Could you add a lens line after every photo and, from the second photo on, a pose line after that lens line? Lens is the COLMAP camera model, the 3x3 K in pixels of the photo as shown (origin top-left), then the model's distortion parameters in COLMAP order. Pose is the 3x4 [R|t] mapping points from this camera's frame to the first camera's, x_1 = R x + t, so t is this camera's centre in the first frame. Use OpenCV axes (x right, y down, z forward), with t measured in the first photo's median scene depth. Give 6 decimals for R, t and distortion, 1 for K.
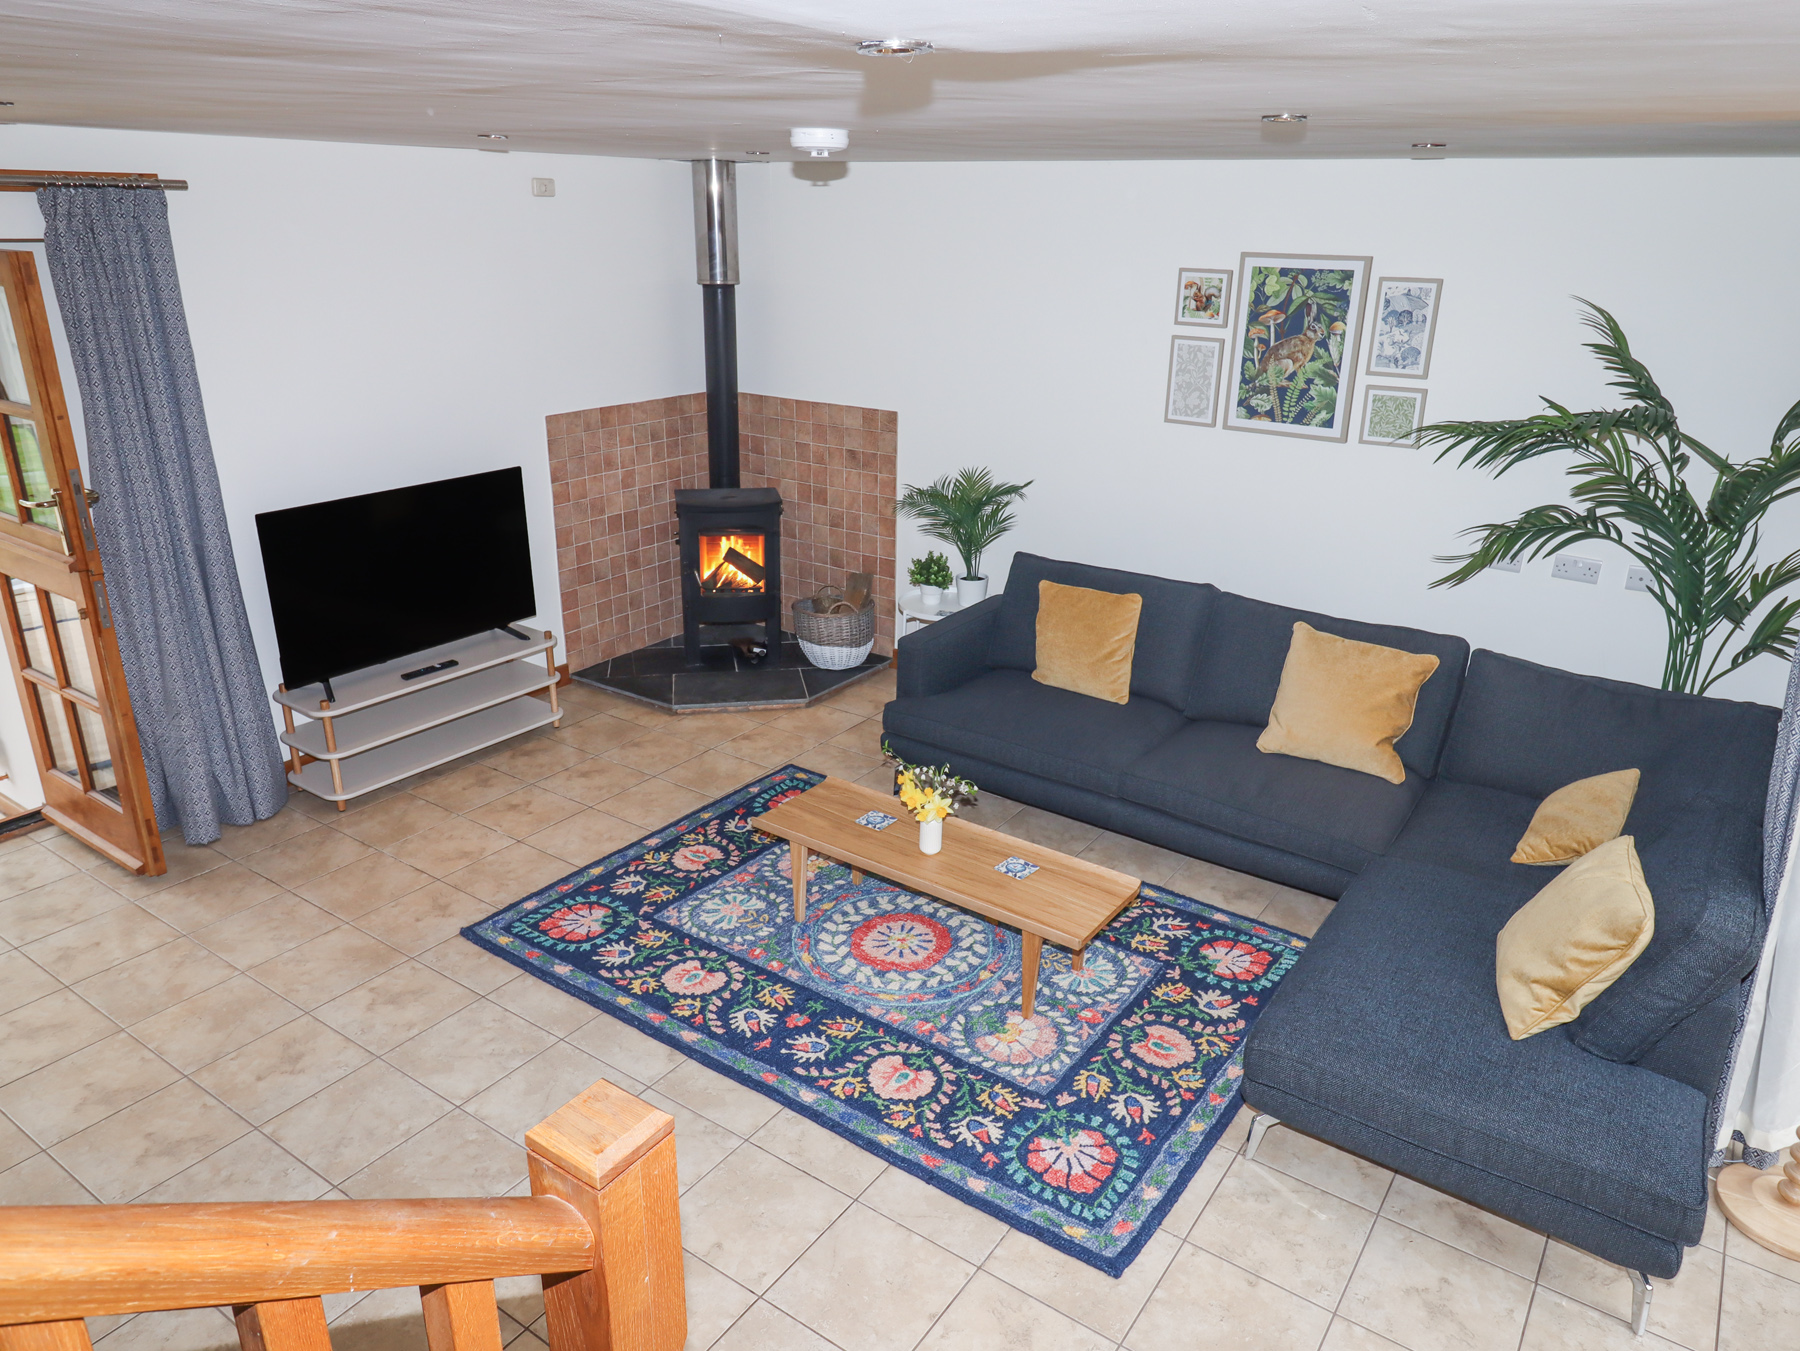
lens RADIAL K [[1253.2, 0, 906.5], [0, 1253.2, 672.1], [0, 0, 1]] dist [0.017327, -0.022181]
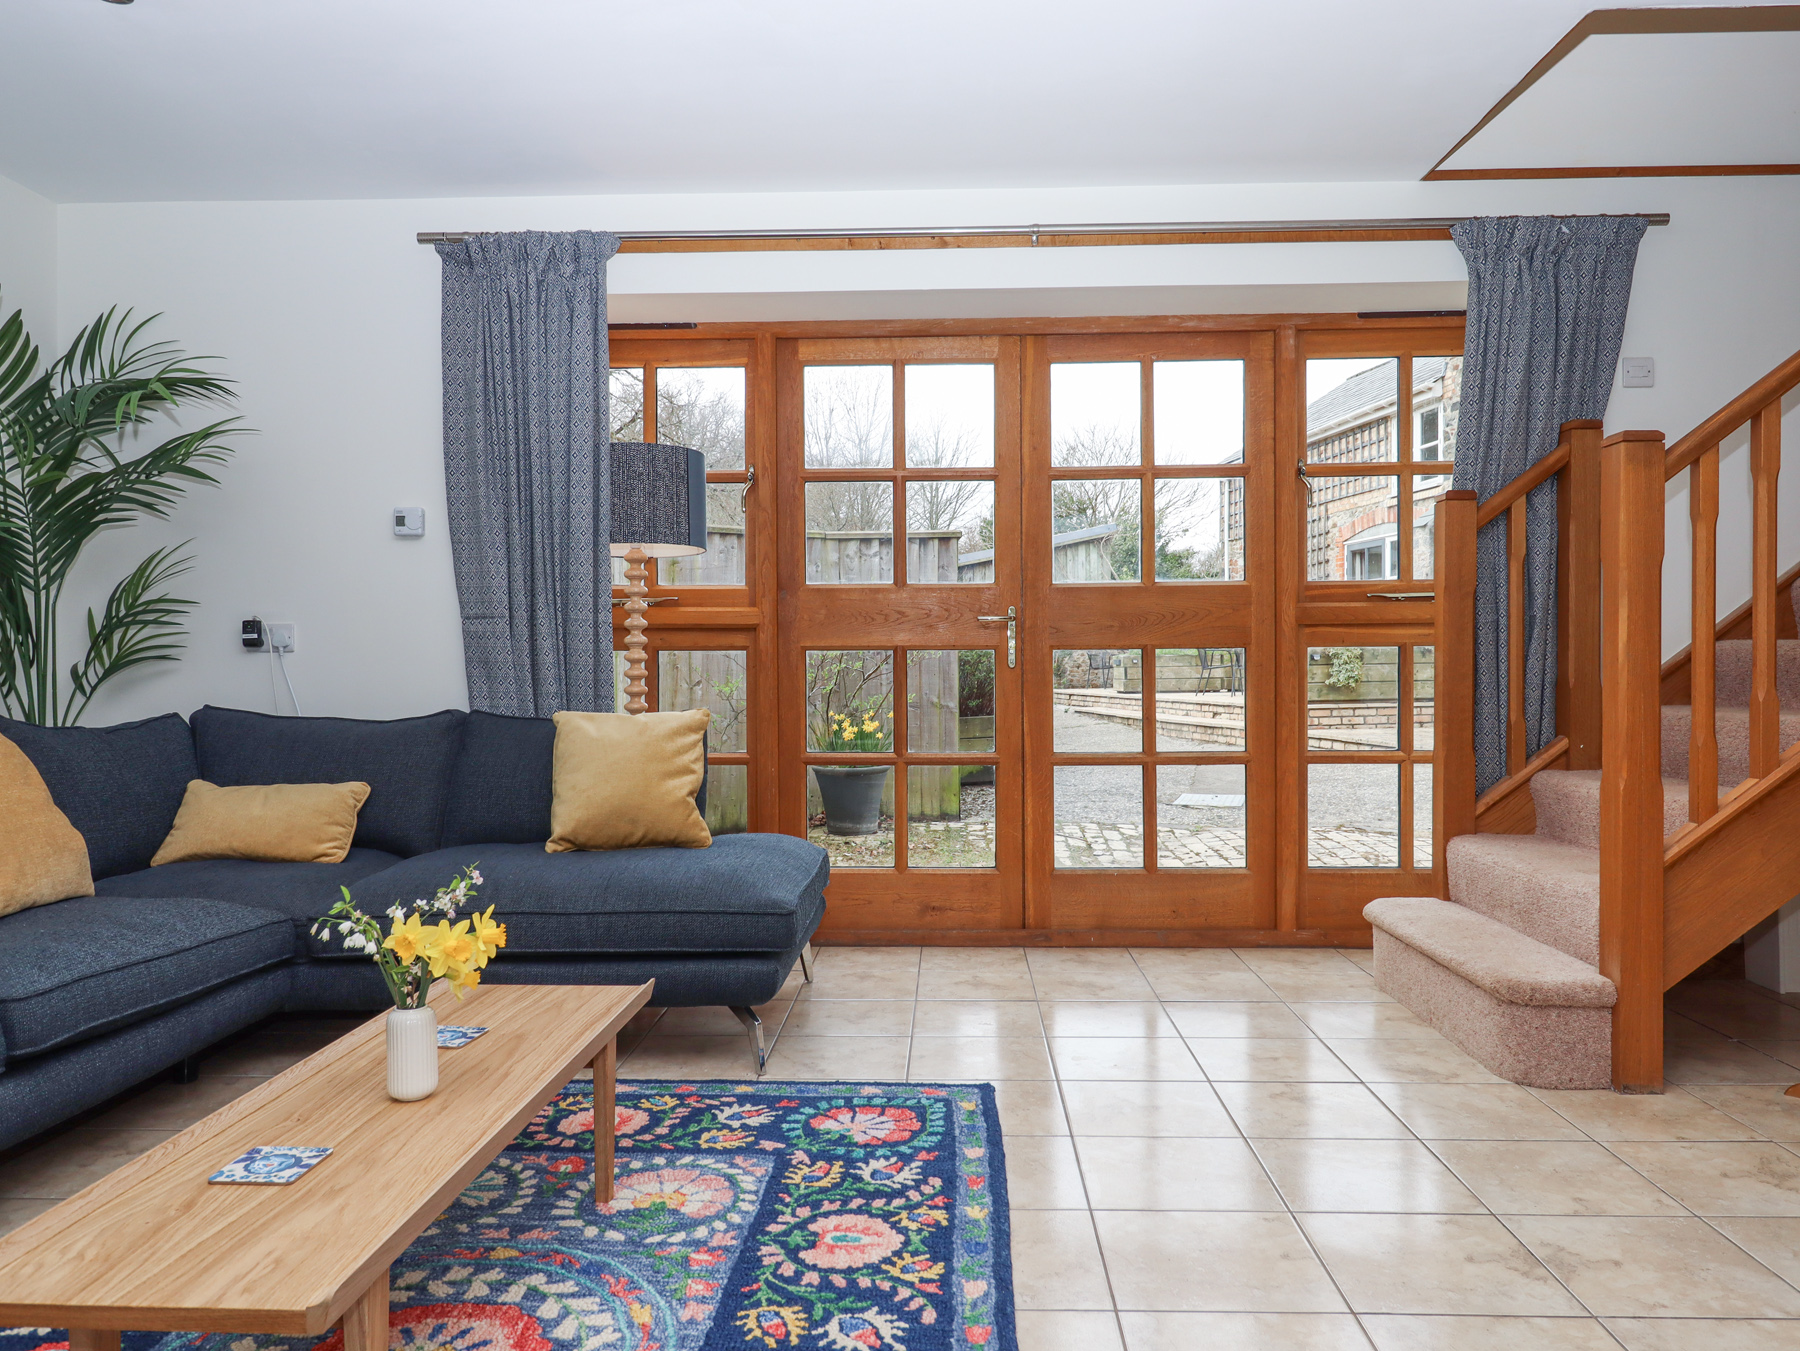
lens RADIAL K [[1253.2, 0, 905.3], [0, 1253.2, 676.2], [0, 0, 1]] dist [0.017327, -0.022181]
pose [[-0.536982, -0.023941, 0.843254, -0.372942], [0.289971, 0.933451, 0.211154, -0.035254], [-0.792191, 0.357905, -0.494304, 0.842112]]
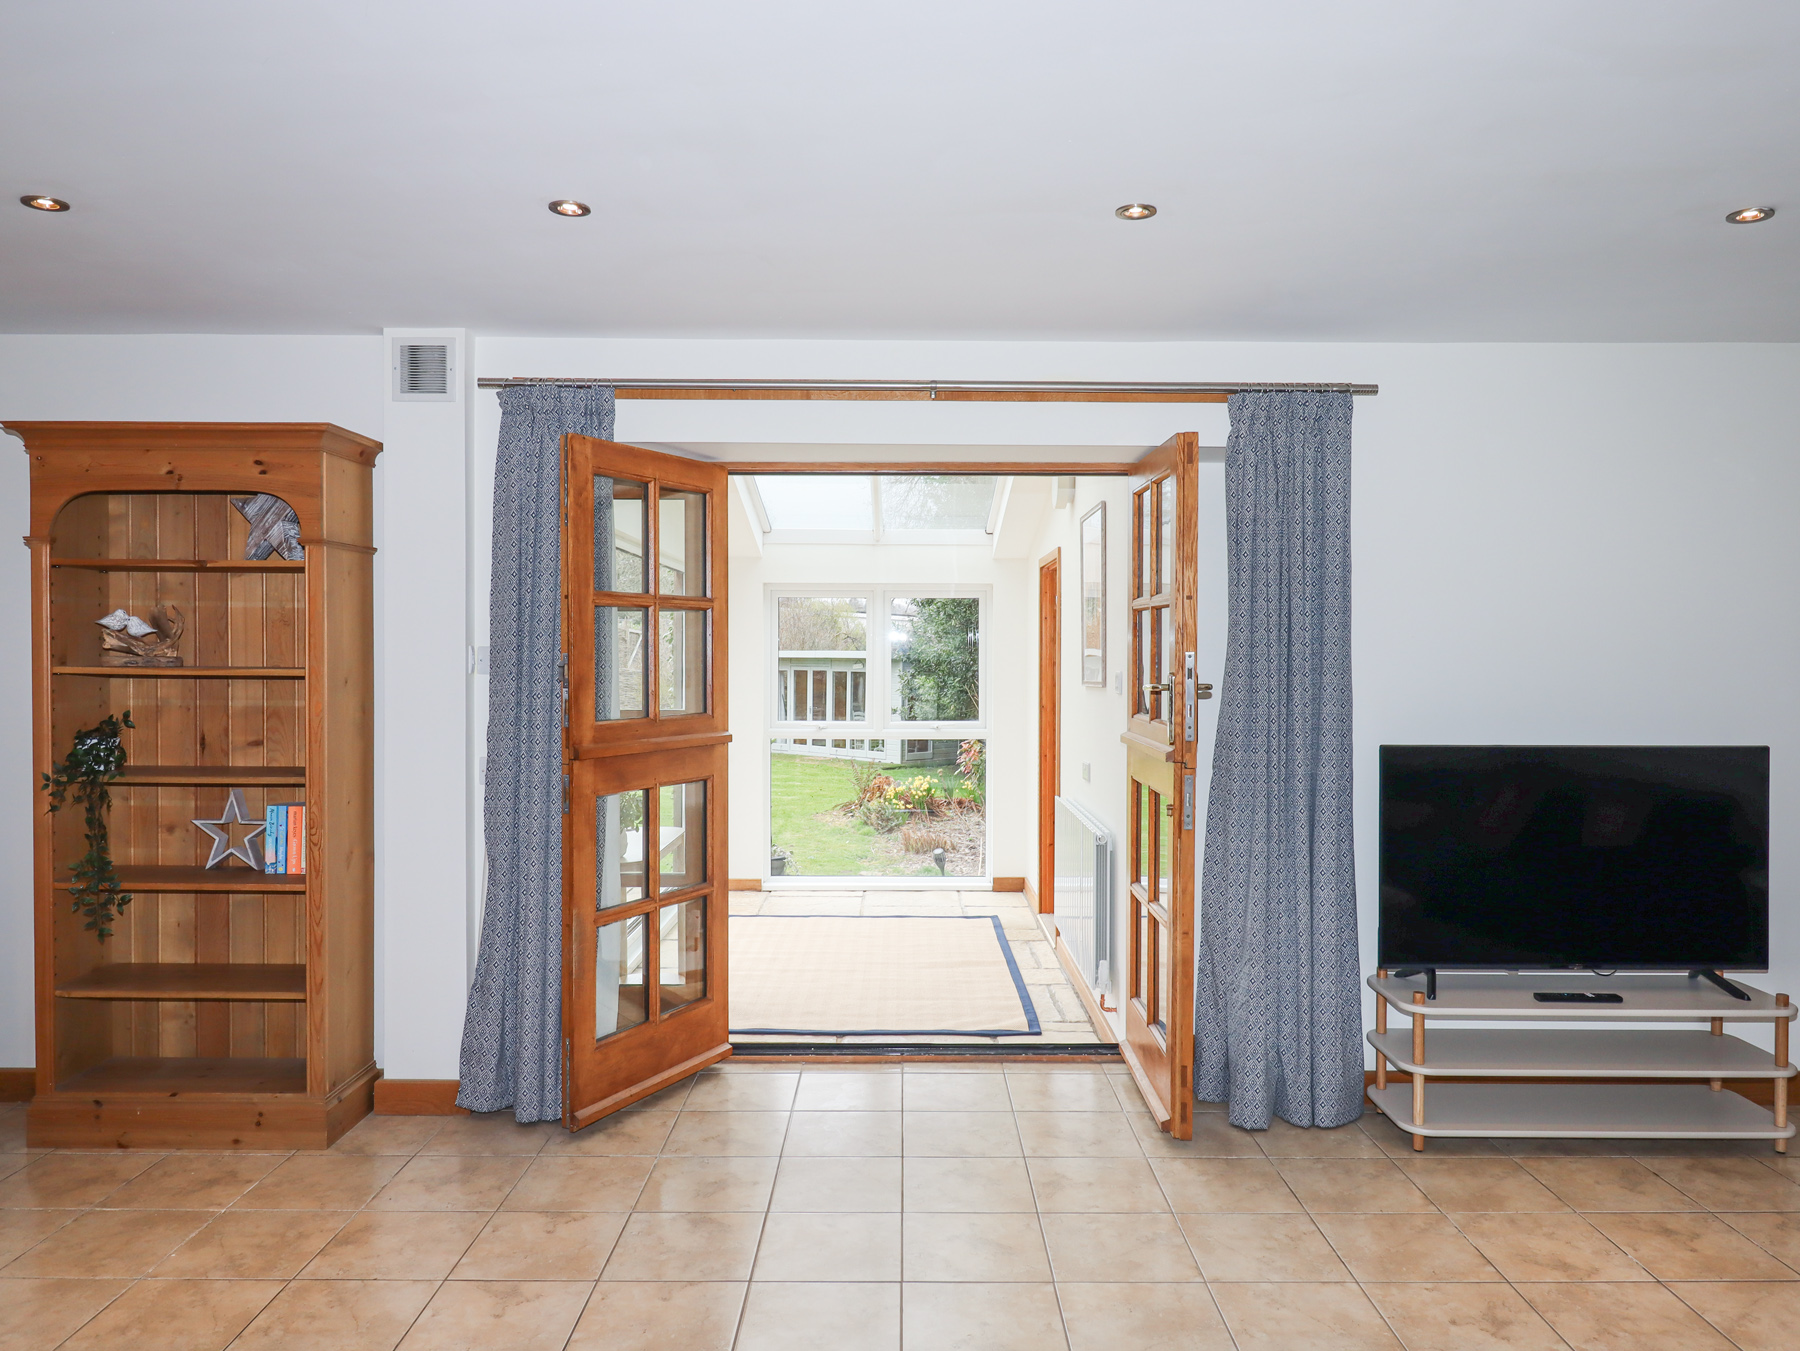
lens RADIAL K [[1253.2, 0, 906.9], [0, 1253.2, 673.5], [0, 0, 1]] dist [0.017327, -0.022181]
pose [[0.576645, 0.000040, -0.816995, -0.015772], [-0.281321, 0.938856, -0.198514, 0.079100], [0.767032, 0.344310, 0.541398, 0.271244]]
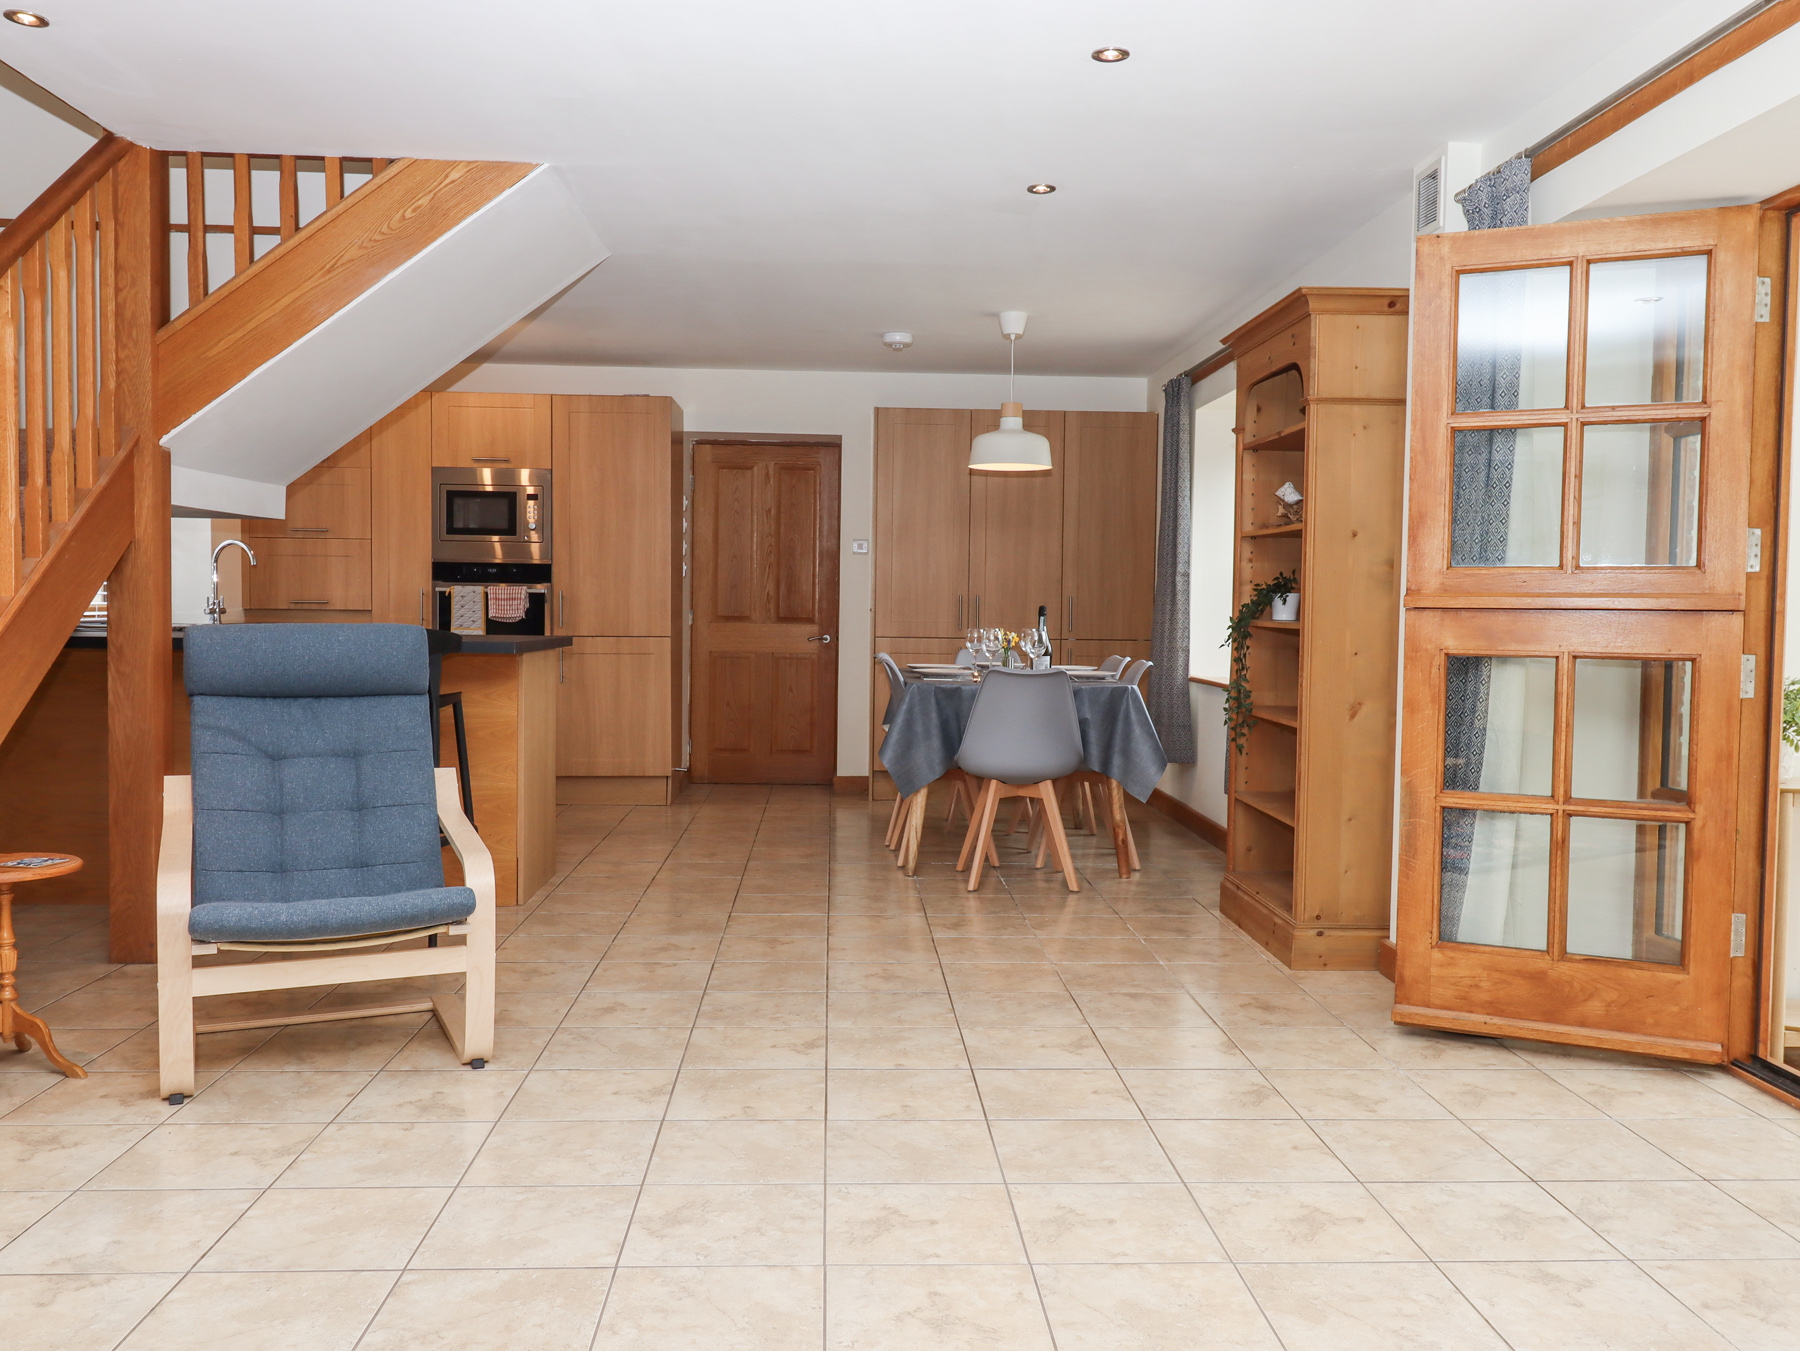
lens RADIAL K [[1490.5, 0, 918.1], [0, 1490.5, 673.0], [0, 0, 1]] dist [0.012498, -0.004780]
pose [[-0.788523, 0.001253, -0.615005, -0.053213], [-0.242486, 0.918354, 0.312772, -0.119041], [0.565184, 0.395758, -0.723839, 0.986707]]
